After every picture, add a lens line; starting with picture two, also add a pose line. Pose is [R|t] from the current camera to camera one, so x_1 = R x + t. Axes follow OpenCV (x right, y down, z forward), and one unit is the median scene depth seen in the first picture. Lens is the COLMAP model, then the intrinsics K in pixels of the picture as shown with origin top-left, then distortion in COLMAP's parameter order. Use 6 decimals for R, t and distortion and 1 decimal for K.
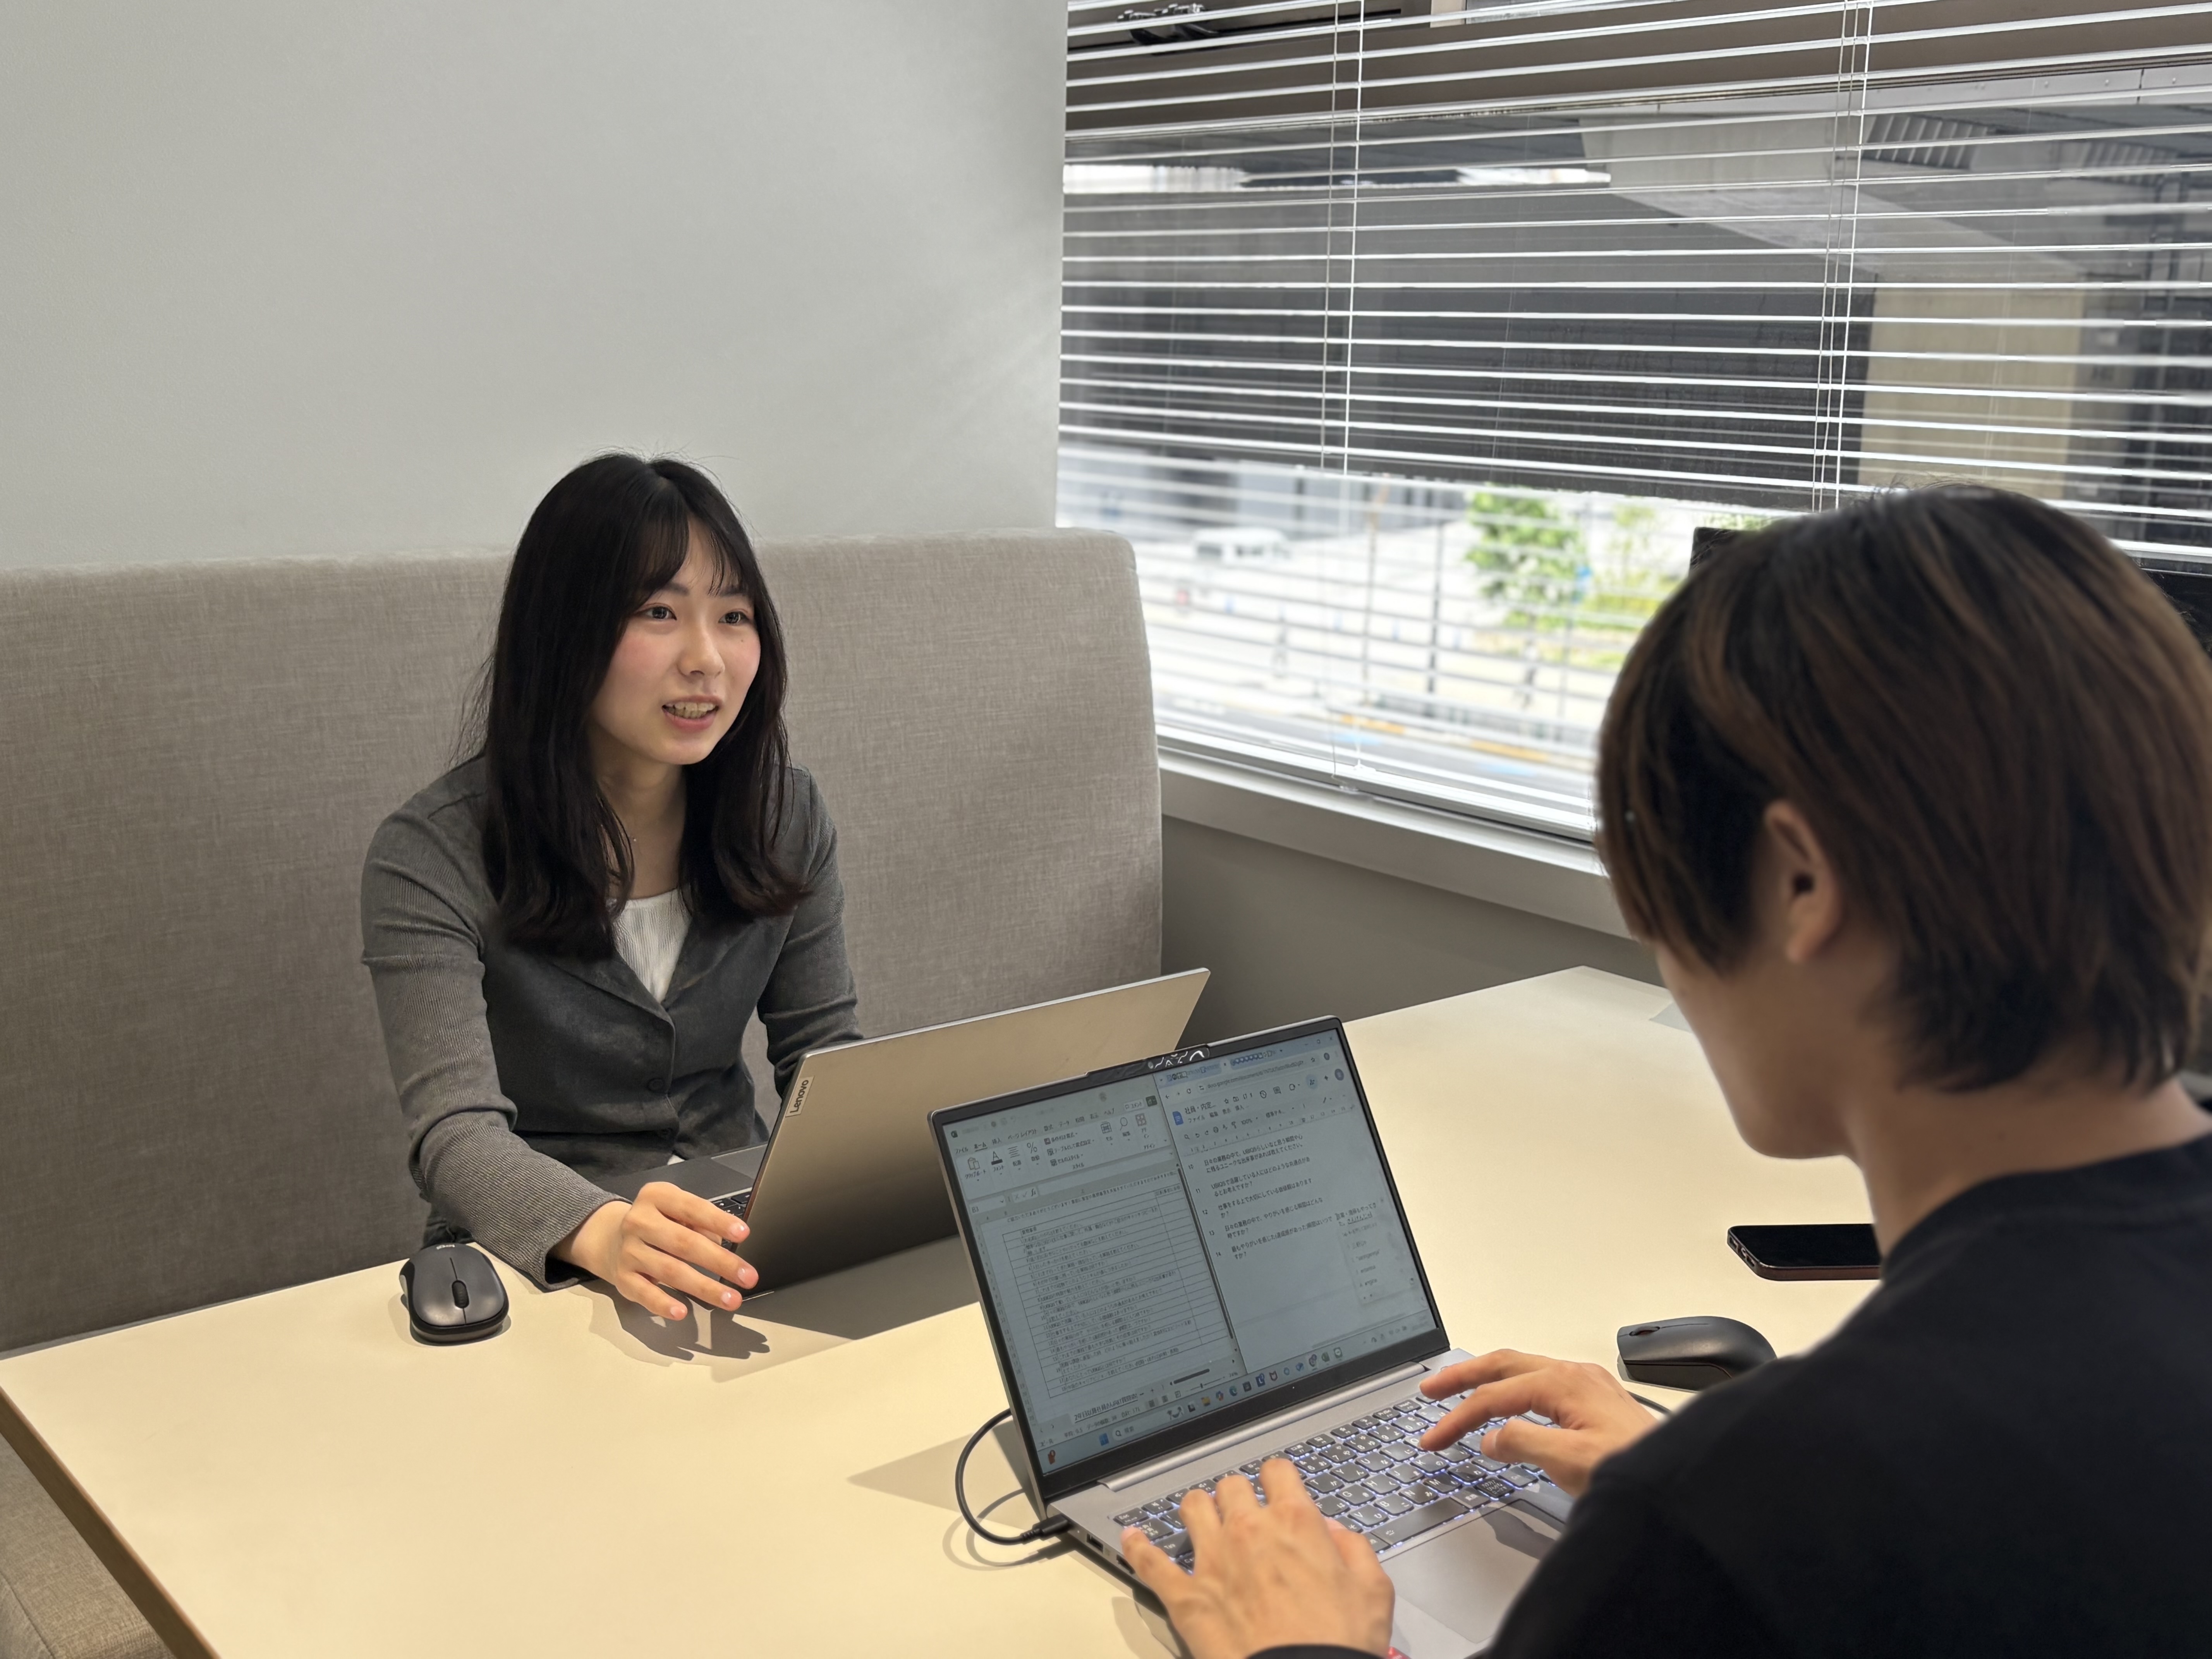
lens RADIAL K [[2327.0, 0, 1106.0], [0, 2327.0, 829.5], [0, 0, 1]] dist [0.216731, -0.683485]
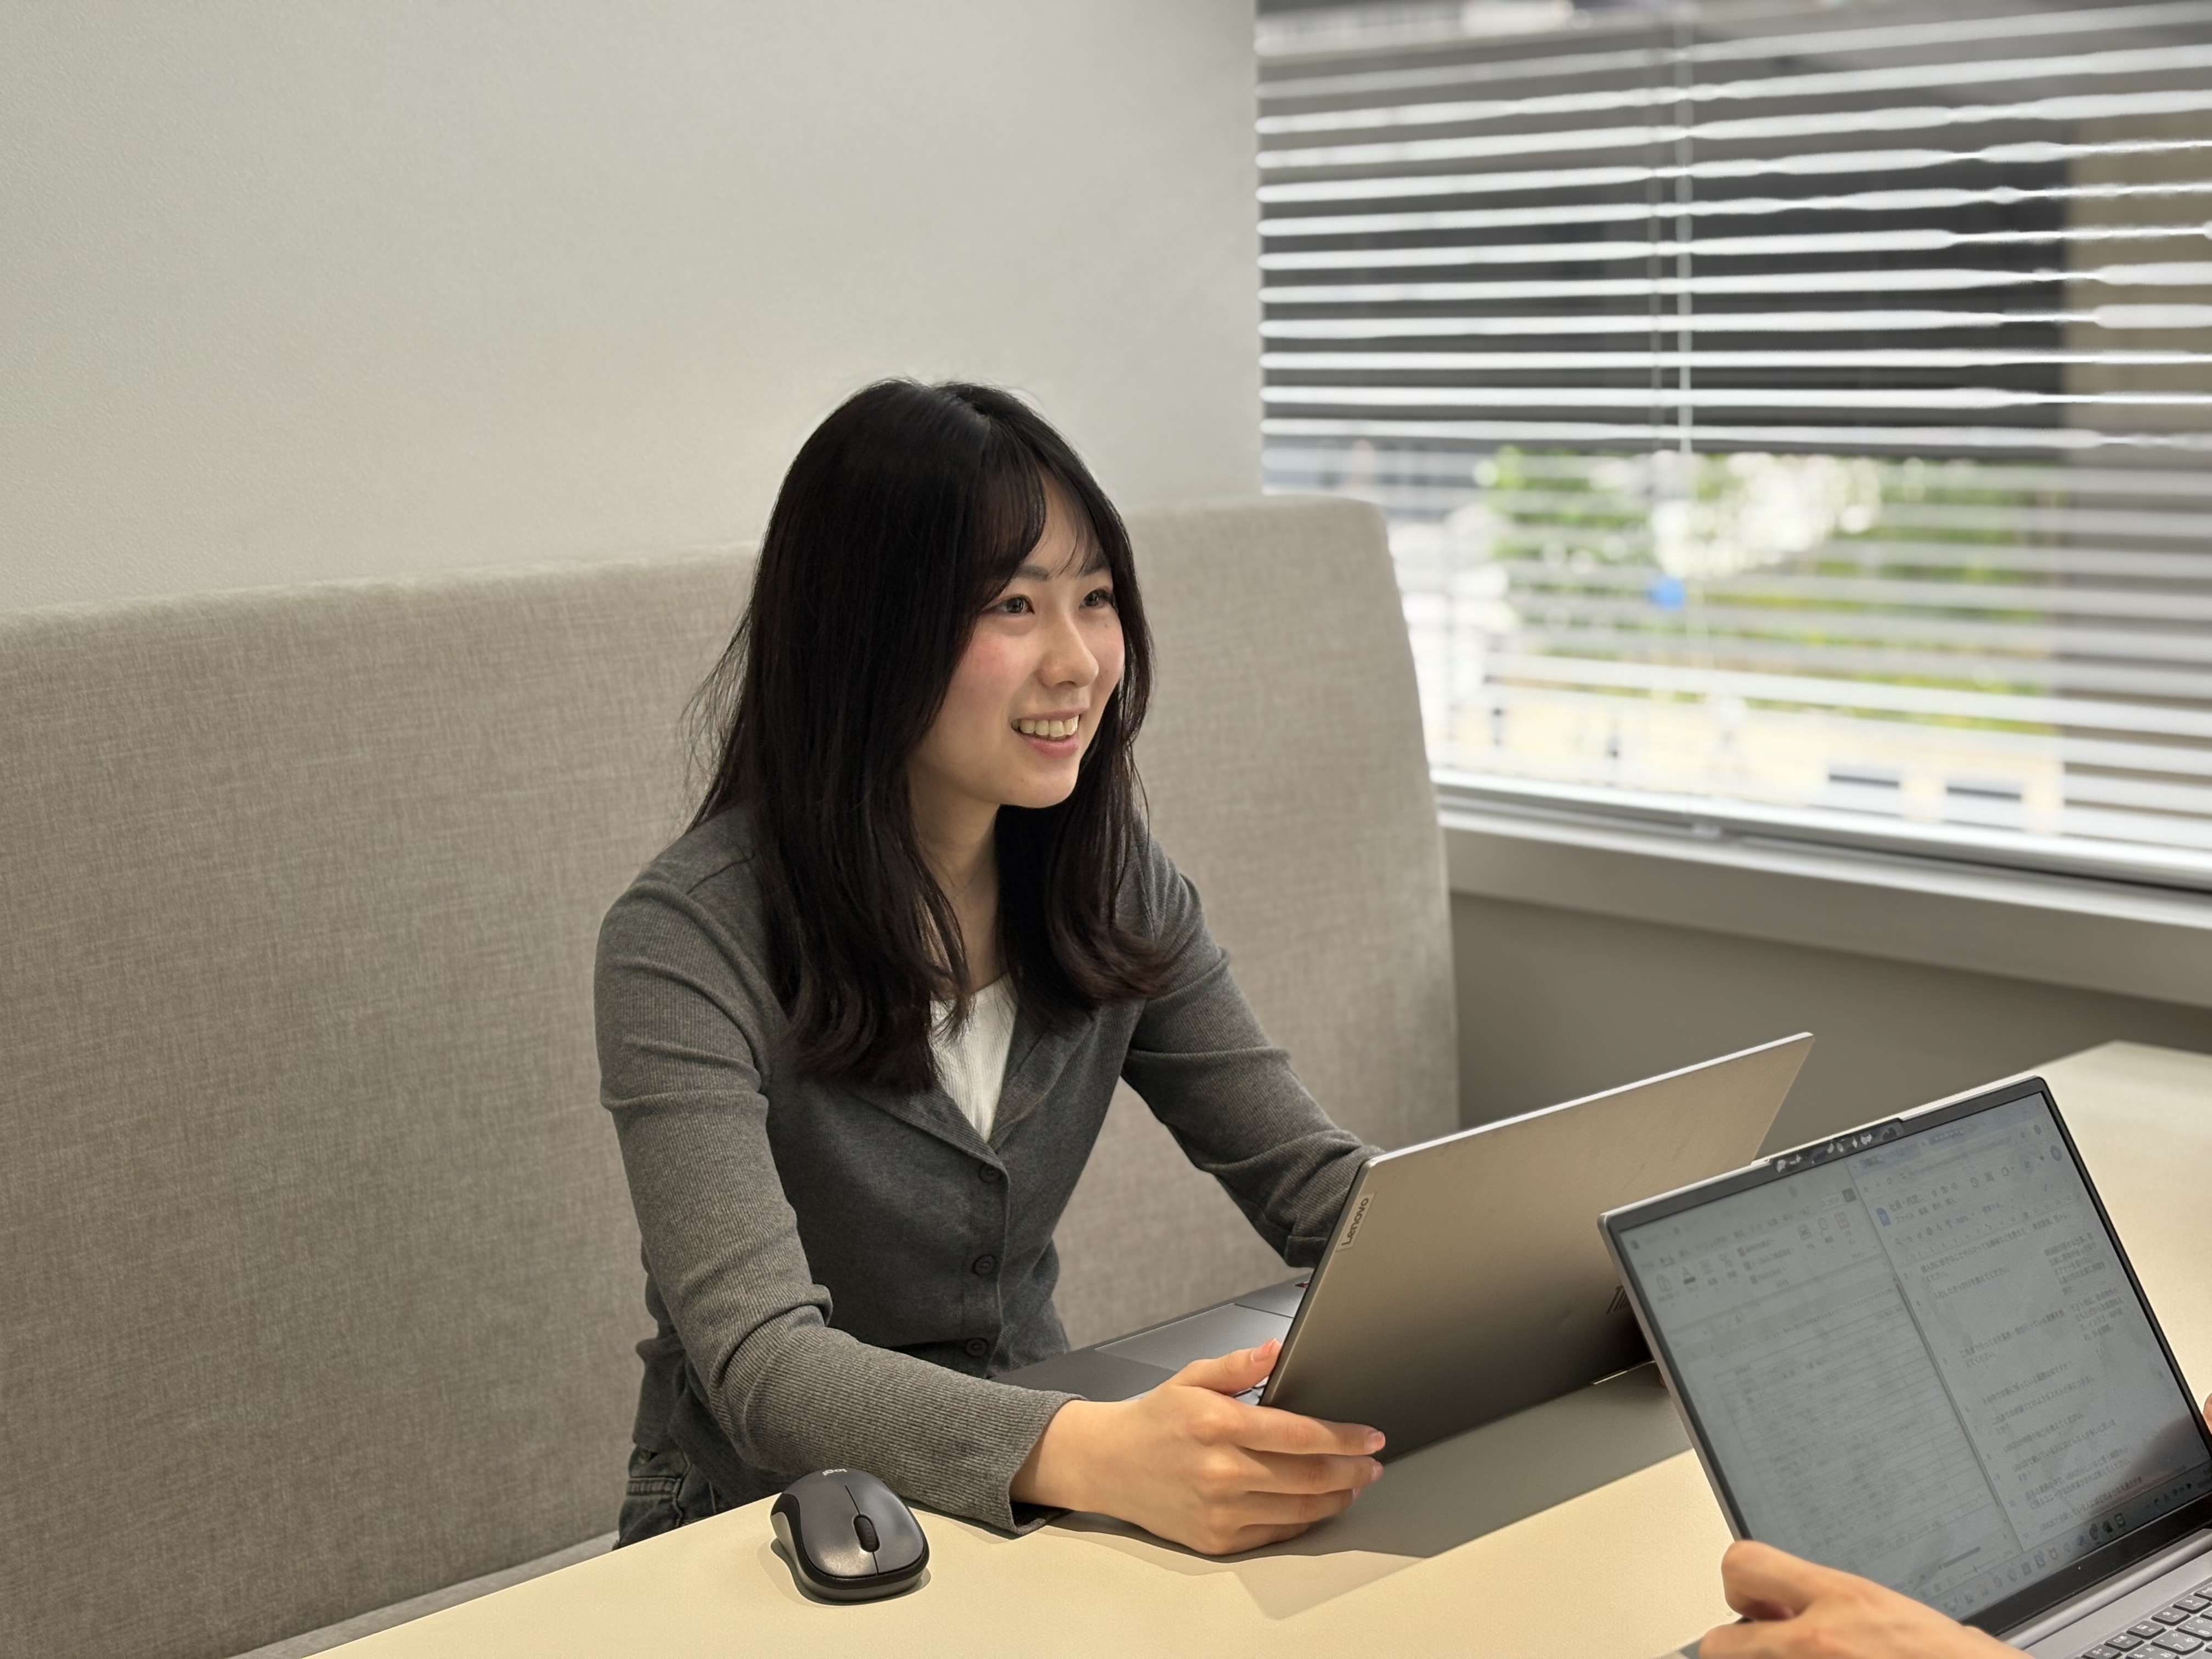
lens RADIAL K [[3397.2, 0, 1106.0], [0, 3397.2, 829.5], [0, 0, 1]] dist [0.319050, -1.452060]
pose [[0.997066, -0.064272, 0.041566, -0.167847], [0.066114, 0.996816, -0.044569, 0.023033], [-0.038569, 0.047187, 0.998141, -0.051947]]
